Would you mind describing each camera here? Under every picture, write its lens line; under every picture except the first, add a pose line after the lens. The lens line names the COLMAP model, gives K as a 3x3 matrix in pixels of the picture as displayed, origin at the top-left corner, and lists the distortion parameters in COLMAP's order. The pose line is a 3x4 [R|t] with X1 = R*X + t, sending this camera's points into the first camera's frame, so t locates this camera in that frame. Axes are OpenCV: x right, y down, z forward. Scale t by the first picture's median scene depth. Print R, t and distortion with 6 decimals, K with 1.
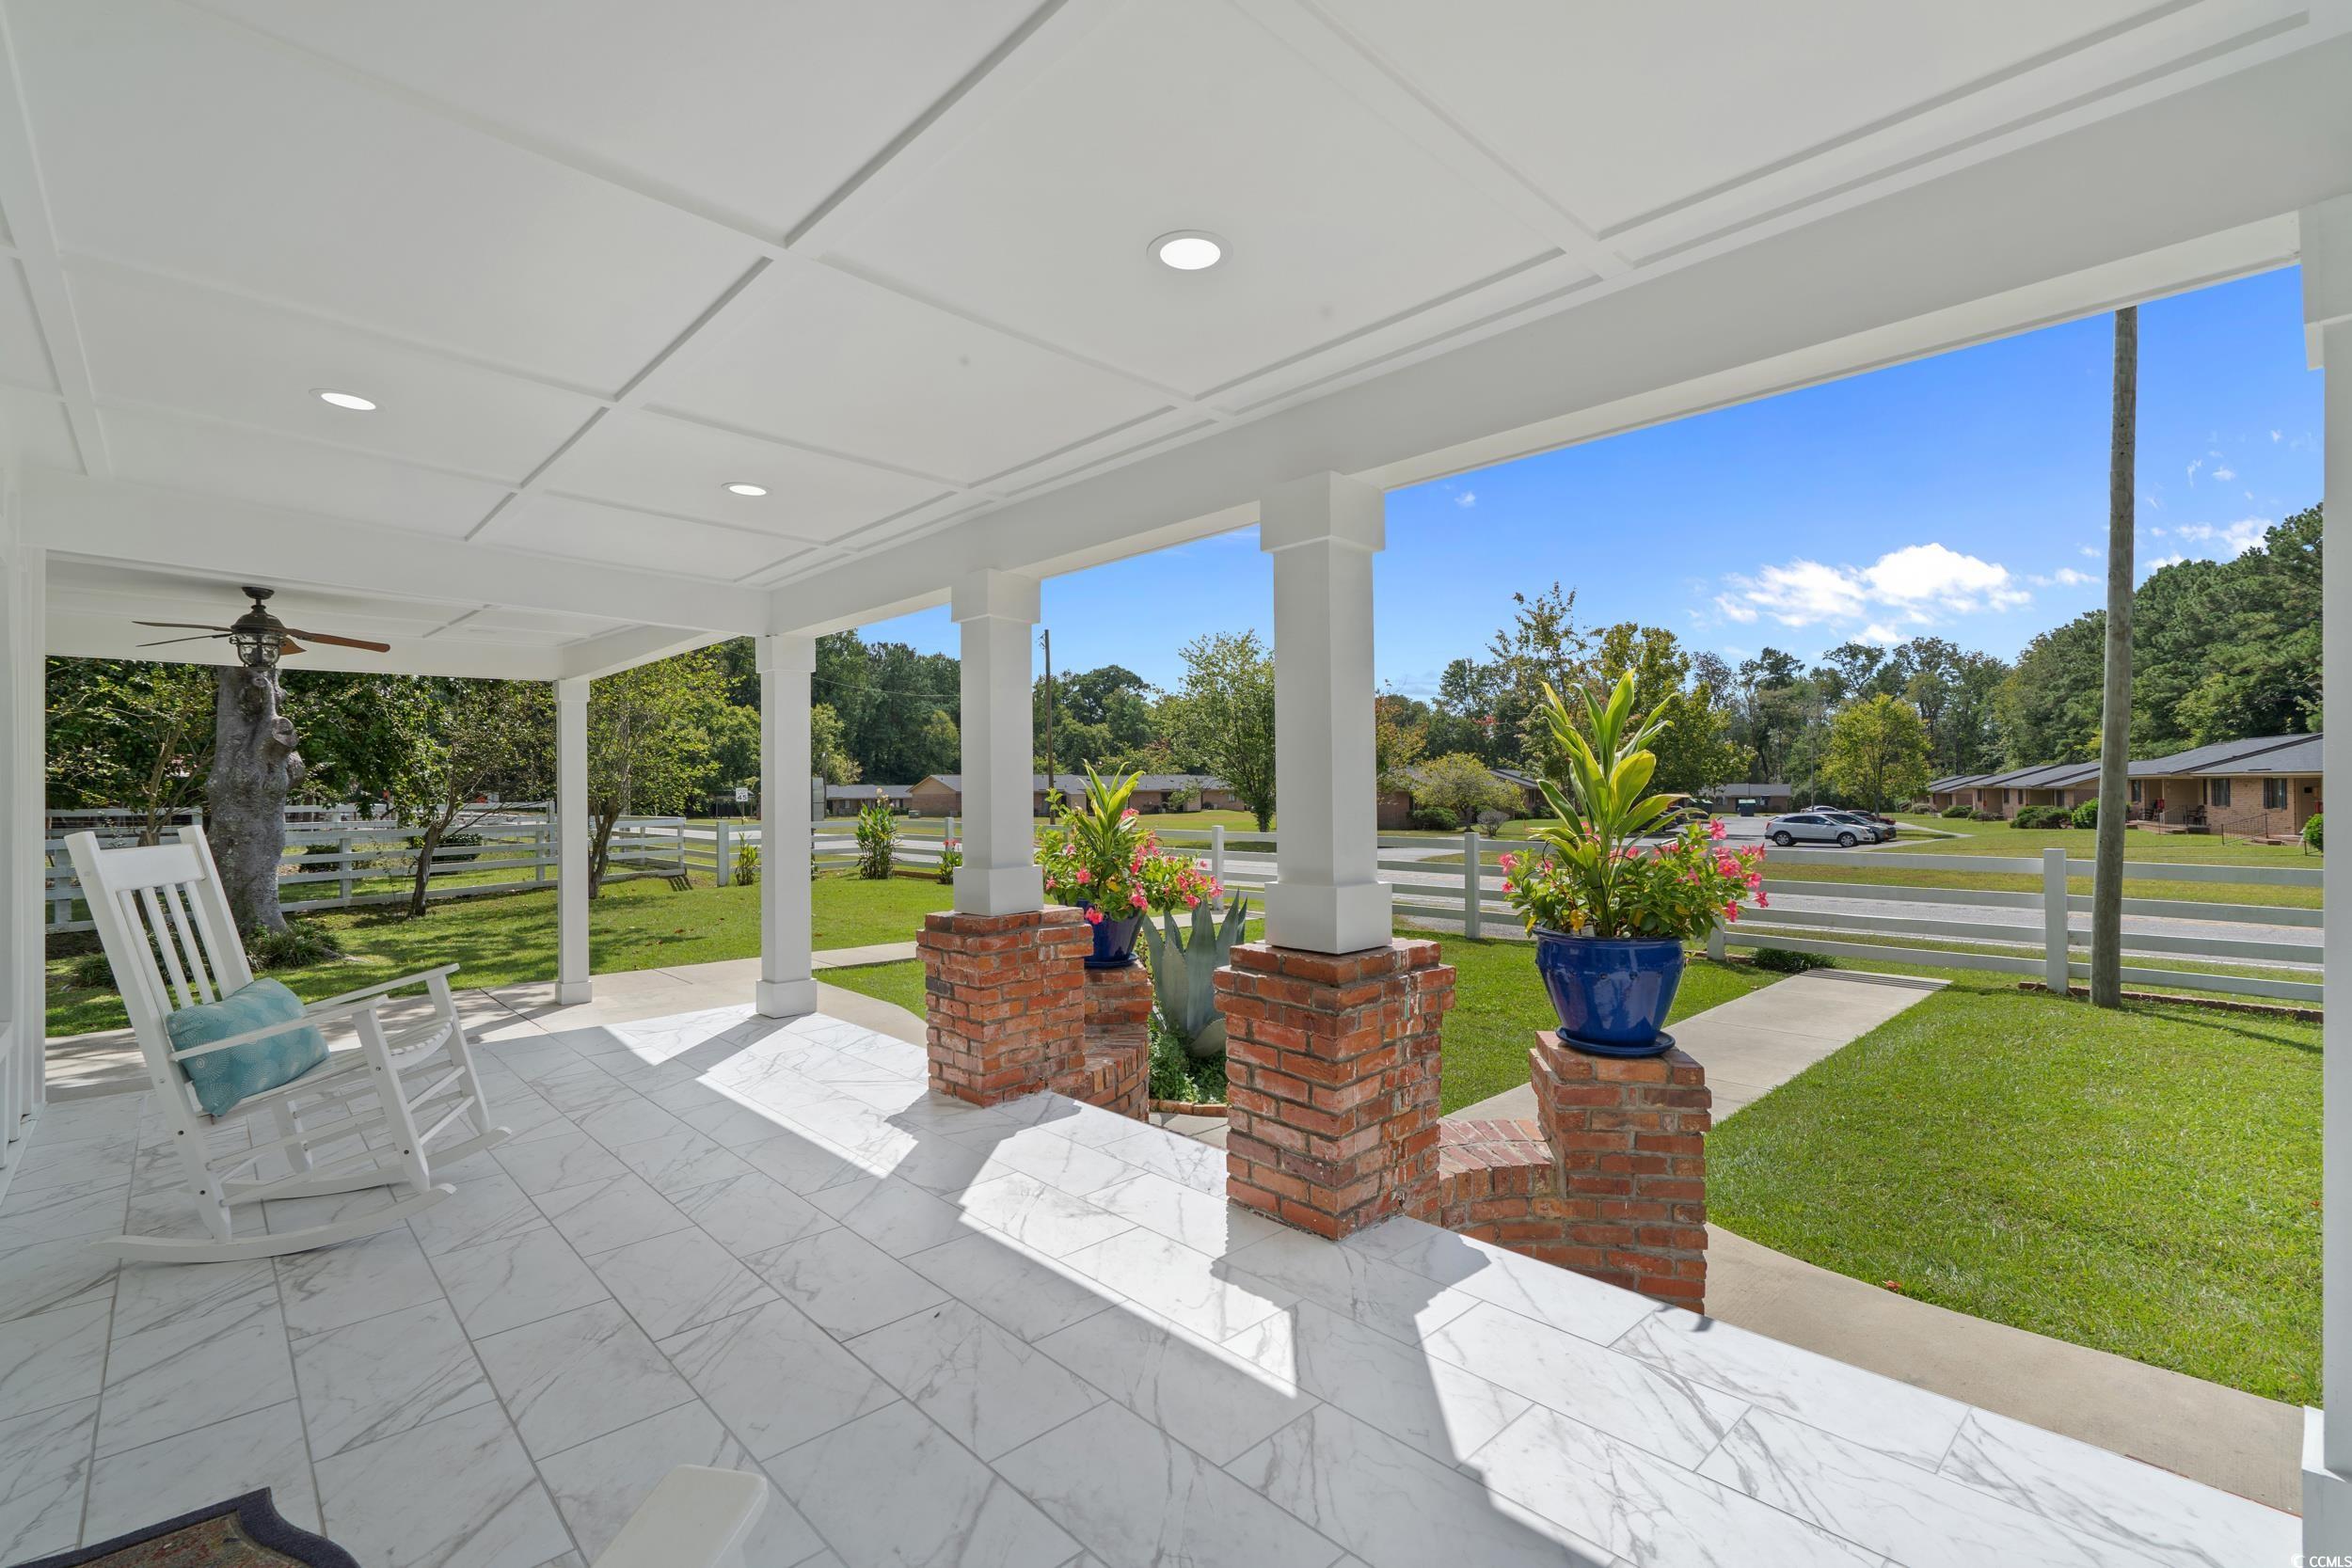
lens RADIAL K [[1062.7, 0, 1176.0], [0, 1062.7, 784.0], [0, 0, 1]] dist [0.002887, 0.000806]
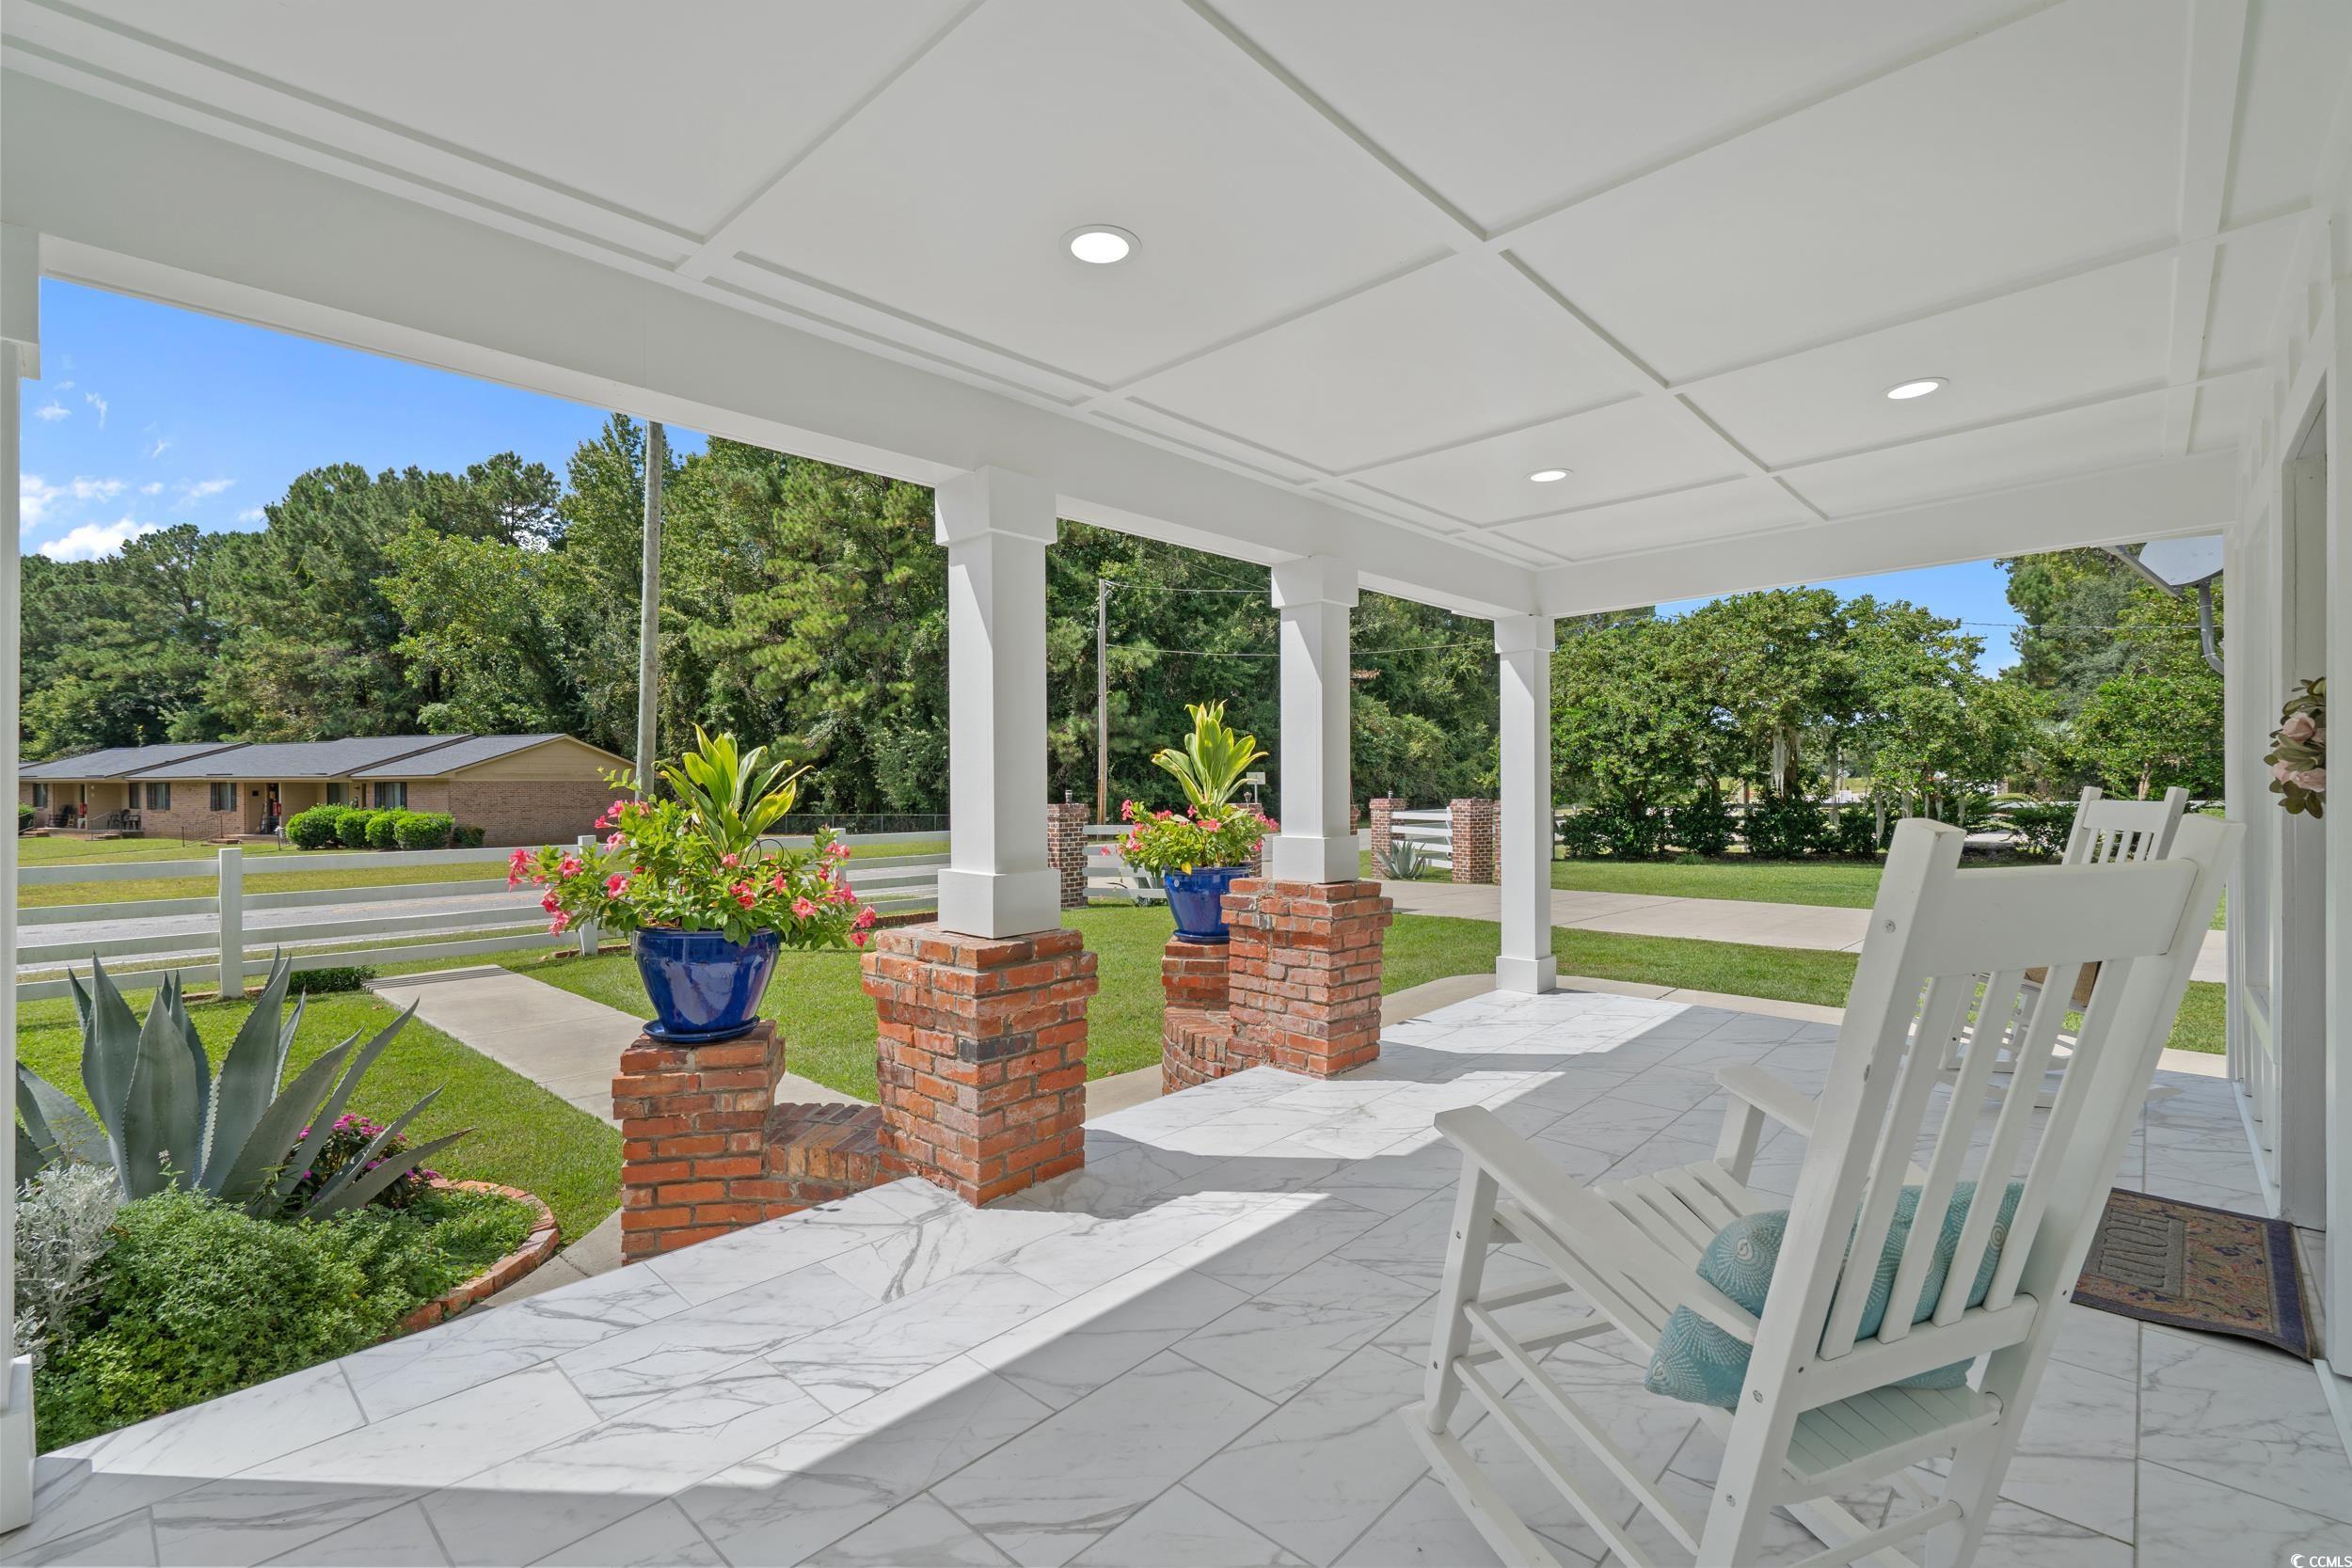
lens RADIAL K [[1062.7, 0, 1176.0], [0, 1062.7, 784.0], [0, 0, 1]] dist [0.002887, 0.000806]
pose [[-0.076352, 0.006209, 0.997062, -0.108723], [0.000689, 0.999981, -0.006174, 0.002743], [-0.997081, 0.000216, -0.076355, 0.110383]]
